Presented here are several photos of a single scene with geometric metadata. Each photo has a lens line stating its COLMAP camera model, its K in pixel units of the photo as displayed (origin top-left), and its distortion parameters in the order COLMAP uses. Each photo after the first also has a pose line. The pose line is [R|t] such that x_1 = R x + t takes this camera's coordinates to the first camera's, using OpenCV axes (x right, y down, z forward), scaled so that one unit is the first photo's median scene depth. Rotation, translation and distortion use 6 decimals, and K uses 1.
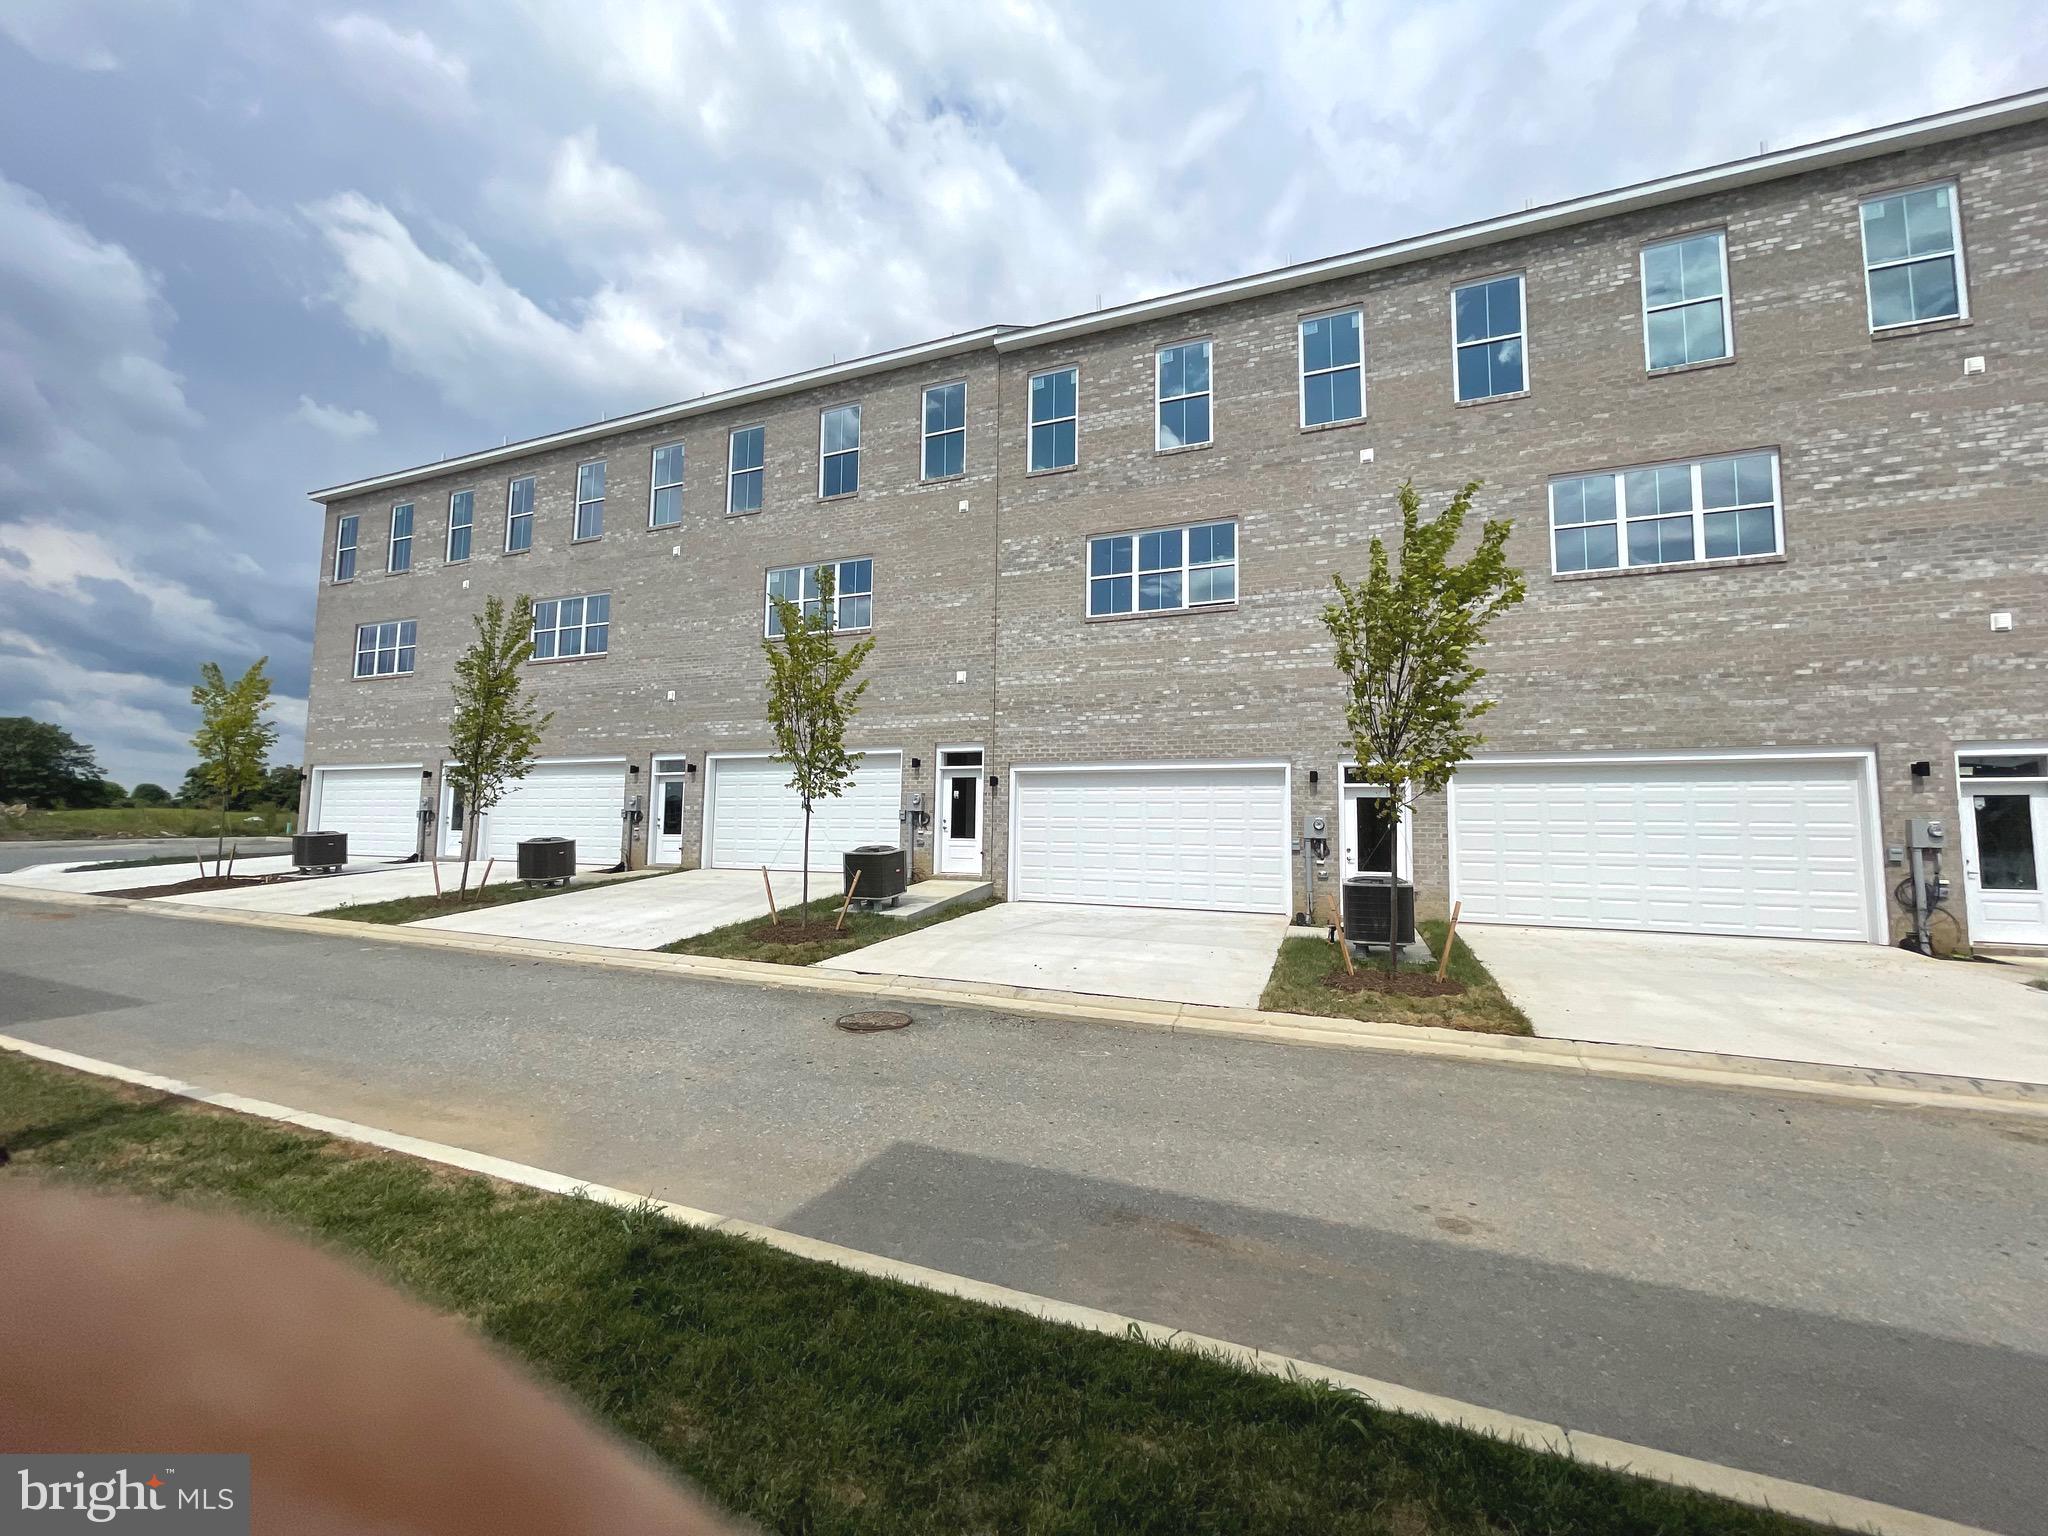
lens RADIAL K [[818.0, 0, 1021.4], [0, 818.0, 764.0], [0, 0, 1]] dist [0.000720, -0.000862]
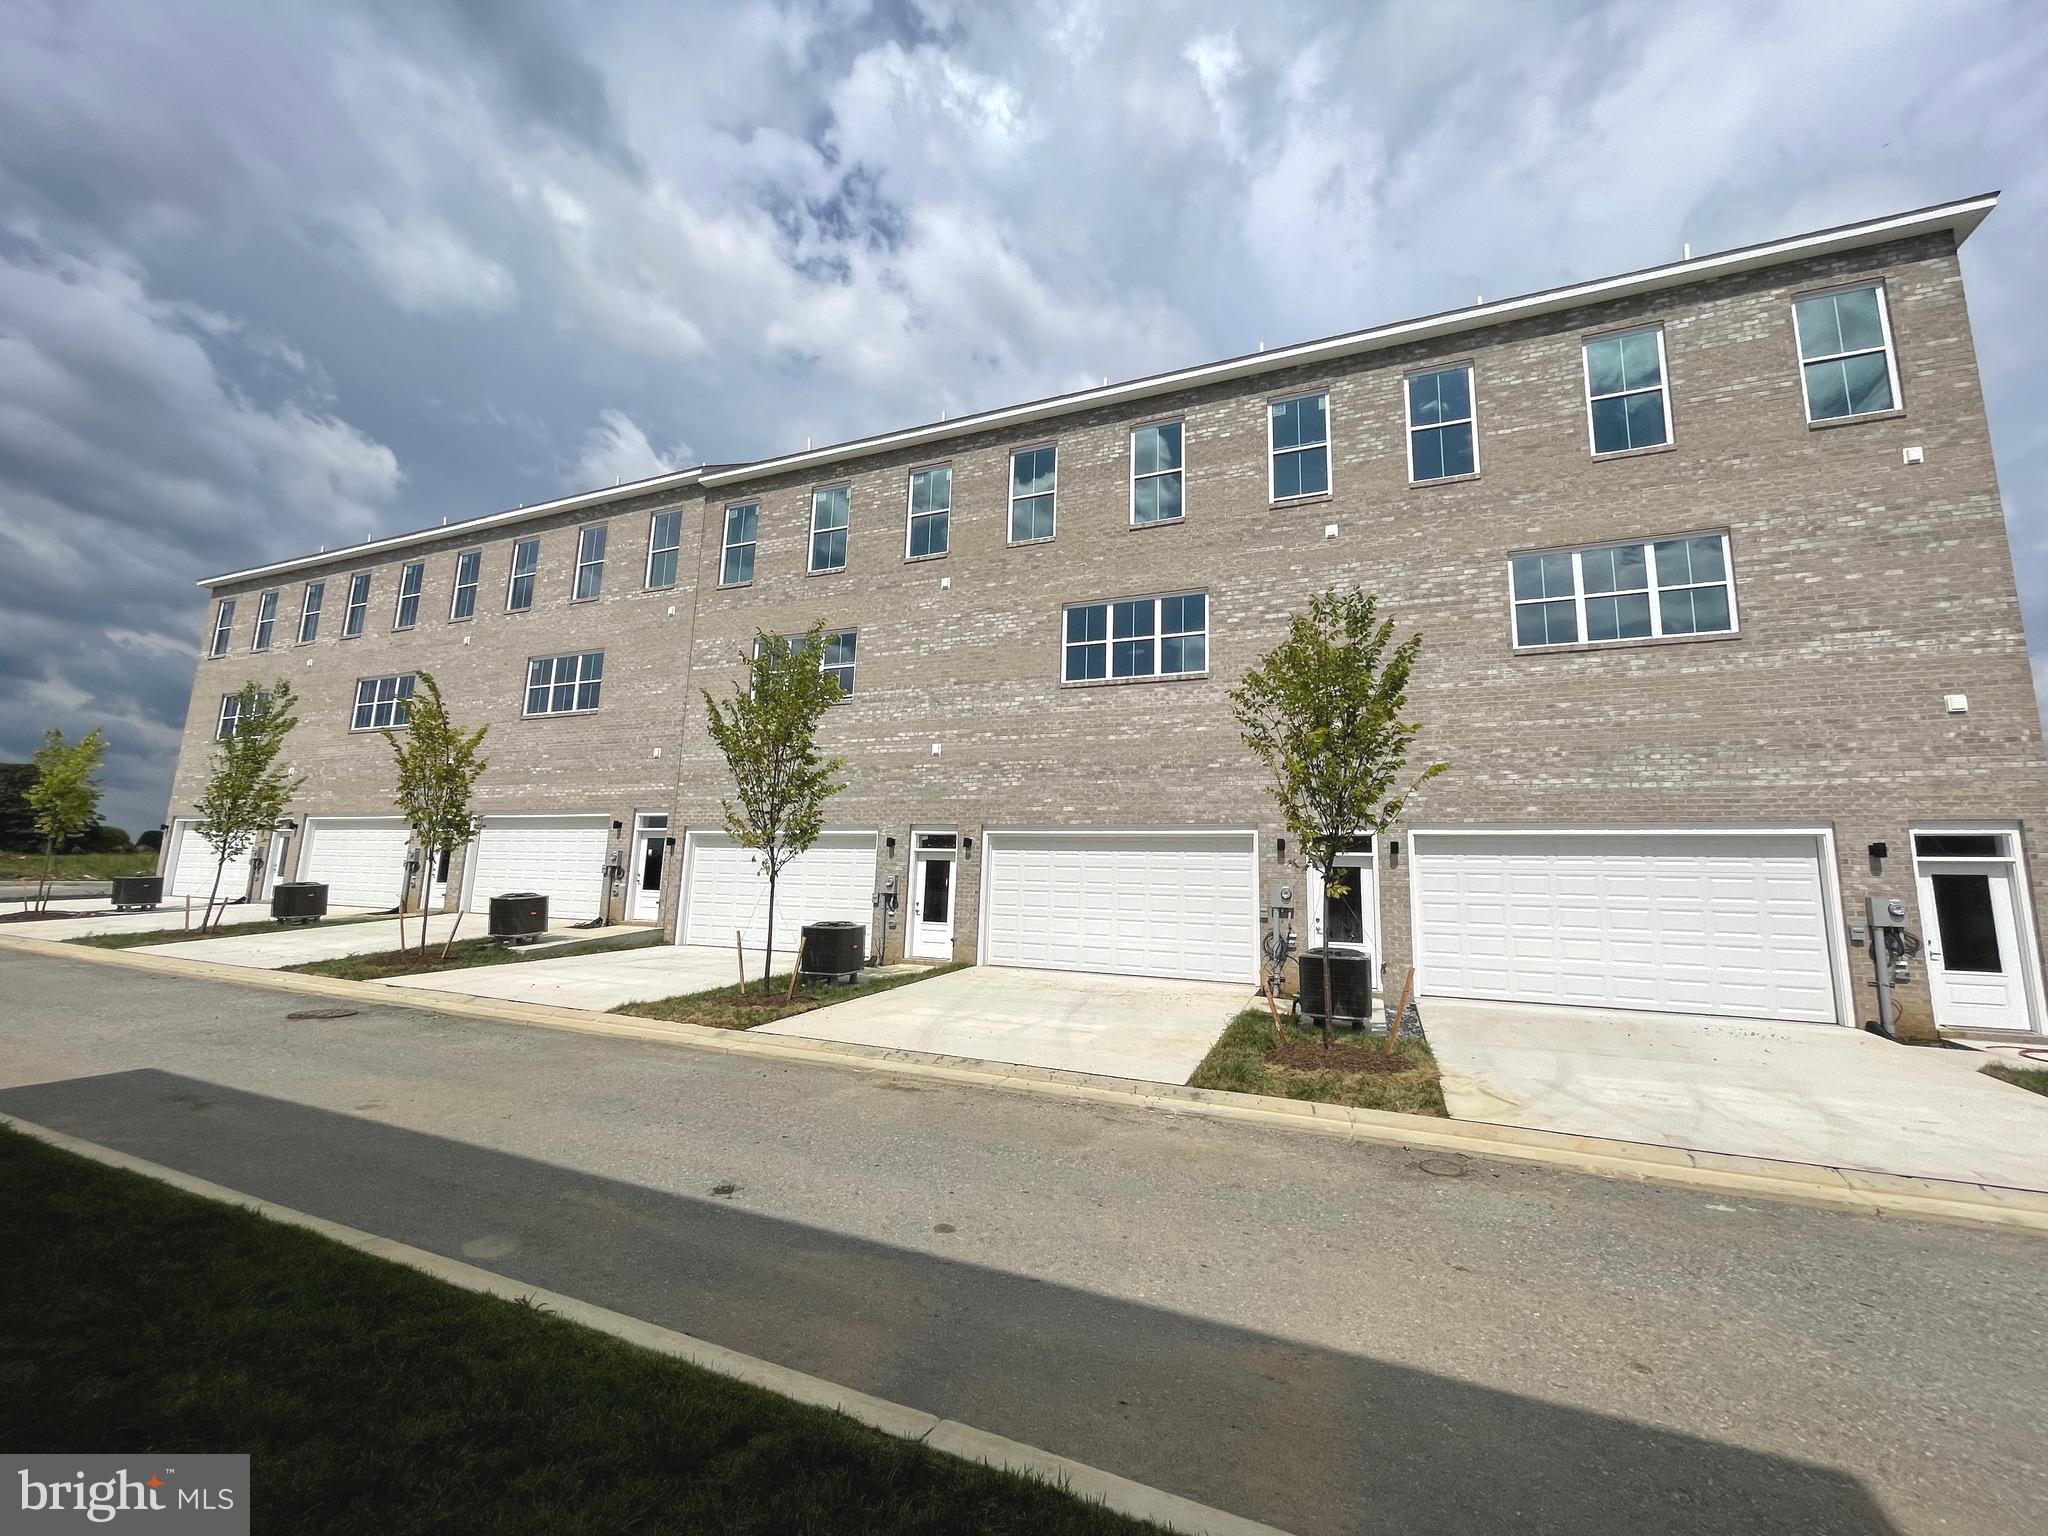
lens RADIAL K [[826.4, 0, 1011.1], [0, 826.4, 762.7], [0, 0, 1]] dist [0.000245, -0.000978]
pose [[0.999701, 0.016920, -0.017678, 0.515369], [-0.018231, 0.996877, -0.076837, -0.010360], [0.016323, 0.077137, 0.996887, -0.209982]]
